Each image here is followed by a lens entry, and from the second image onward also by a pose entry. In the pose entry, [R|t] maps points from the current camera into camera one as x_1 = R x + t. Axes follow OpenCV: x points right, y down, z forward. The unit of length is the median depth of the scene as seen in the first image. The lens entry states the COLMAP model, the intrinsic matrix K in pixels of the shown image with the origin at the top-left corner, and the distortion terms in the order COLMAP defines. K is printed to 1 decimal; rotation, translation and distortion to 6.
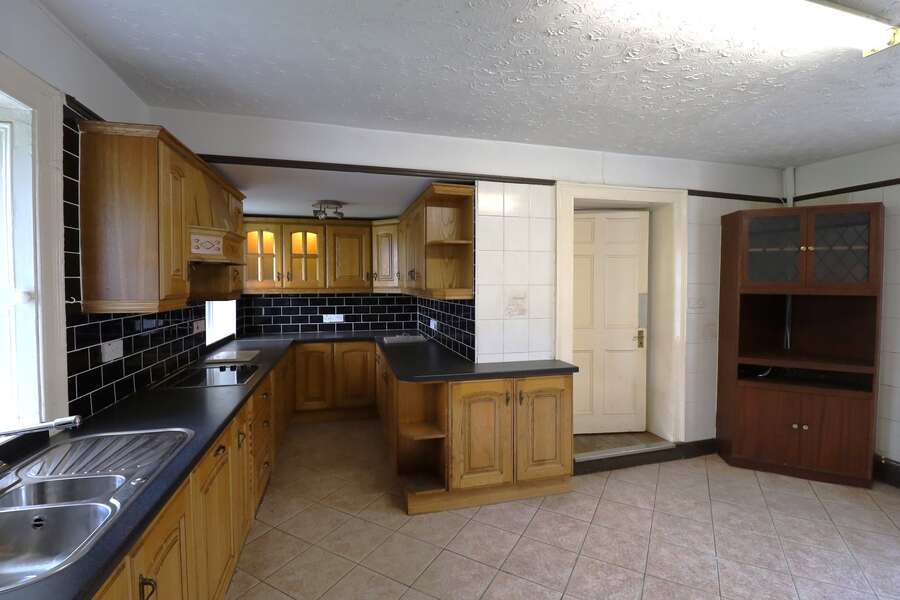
lens RADIAL K [[413.8, 0, 450.8], [0, 413.8, 293.6], [0, 0, 1]] dist [-0.006660, -0.008576]
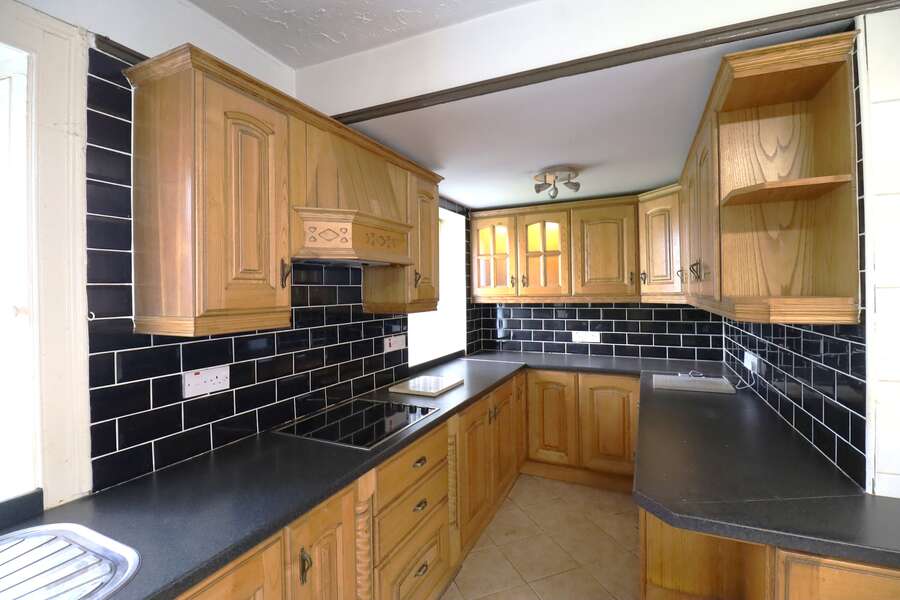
lens RADIAL K [[413.8, 0, 452.7], [0, 413.8, 290.0], [0, 0, 1]] dist [-0.006660, -0.008576]
pose [[0.769286, -0.012071, -0.638791, 0.005225], [-0.004008, 0.999711, -0.023718, -0.007754], [0.638892, 0.020806, 0.769015, 0.447523]]
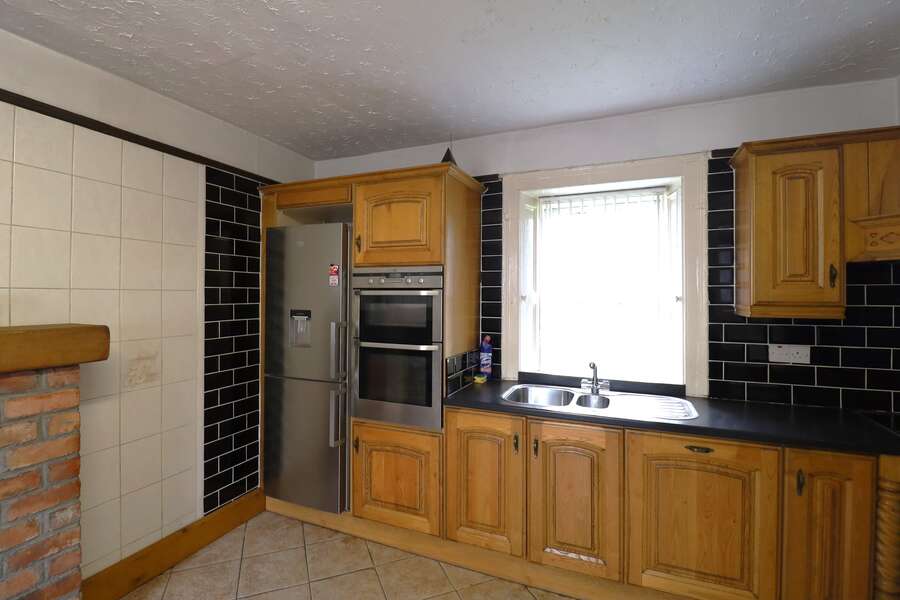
lens RADIAL K [[413.8, 0, 452.6], [0, 413.8, 292.1], [0, 0, 1]] dist [-0.006660, -0.008576]
pose [[-0.612022, -0.007834, -0.790802, 0.344902], [-0.024795, 0.999649, 0.009287, -0.005621], [0.790452, 0.025292, -0.612001, 0.609955]]
